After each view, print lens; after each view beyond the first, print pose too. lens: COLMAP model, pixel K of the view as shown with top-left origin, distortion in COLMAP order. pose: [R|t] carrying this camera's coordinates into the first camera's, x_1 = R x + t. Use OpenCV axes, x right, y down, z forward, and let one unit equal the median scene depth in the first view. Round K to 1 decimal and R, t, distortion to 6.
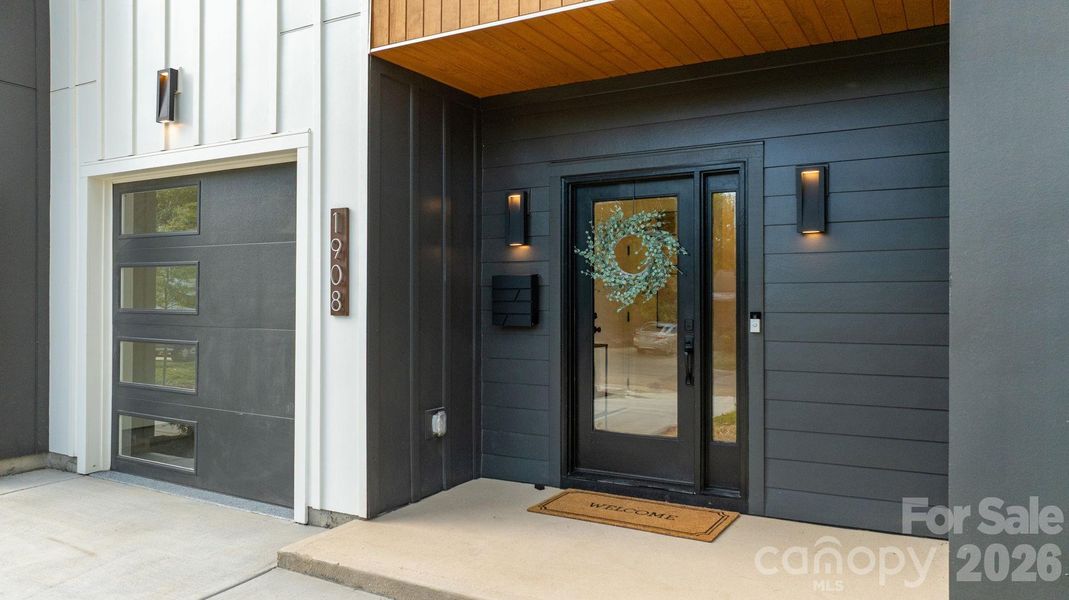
lens RADIAL K [[746.0, 0, 533.7], [0, 746.0, 295.0], [0, 0, 1]] dist [0.004969, -0.000254]
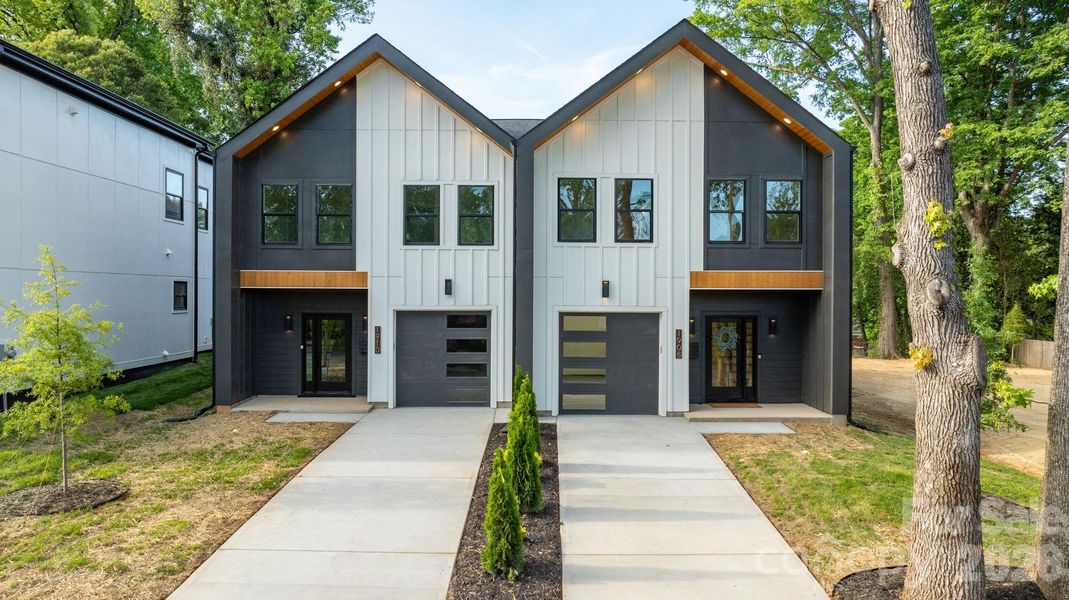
lens RADIAL K [[746.9, 0, 532.3], [0, 746.9, 296.8], [0, 0, 1]] dist [0.000743, 0.006765]
pose [[0.854951, -0.001875, 0.518706, -2.588657], [-0.004235, 0.999935, 0.010595, -0.289929], [-0.518692, -0.011254, 0.854887, -1.649148]]
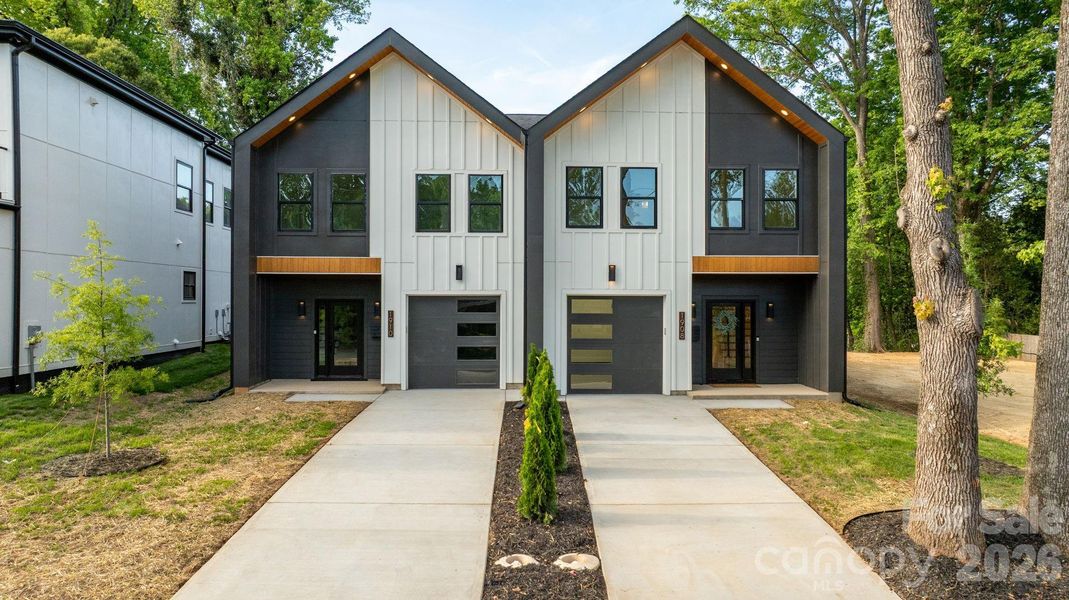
lens RADIAL K [[746.0, 0, 533.7], [0, 746.0, 295.0], [0, 0, 1]] dist [0.004969, -0.000254]
pose [[0.843182, 0.000910, 0.537627, -2.757972], [-0.002671, 0.999993, 0.002497, -0.194931], [-0.537621, -0.003541, 0.843179, -1.702727]]
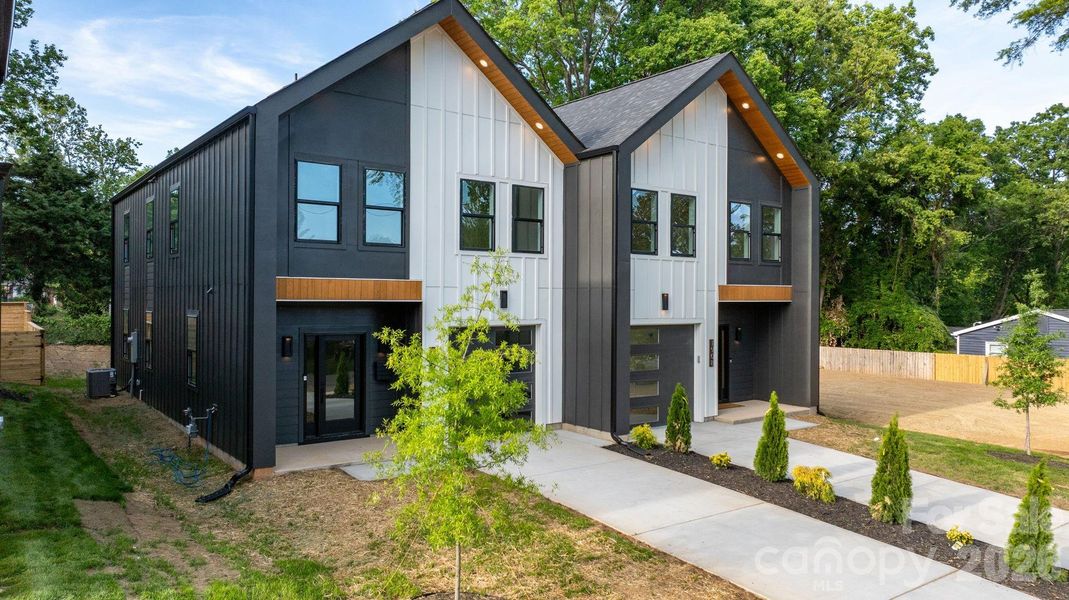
lens RADIAL K [[746.0, 0, 533.7], [0, 746.0, 295.0], [0, 0, 1]] dist [0.004969, -0.000254]
pose [[0.388979, 0.002886, 0.921242, -3.936819], [-0.008744, 0.999962, 0.000560, -0.319062], [-0.921205, -0.008273, 0.388989, 0.309916]]
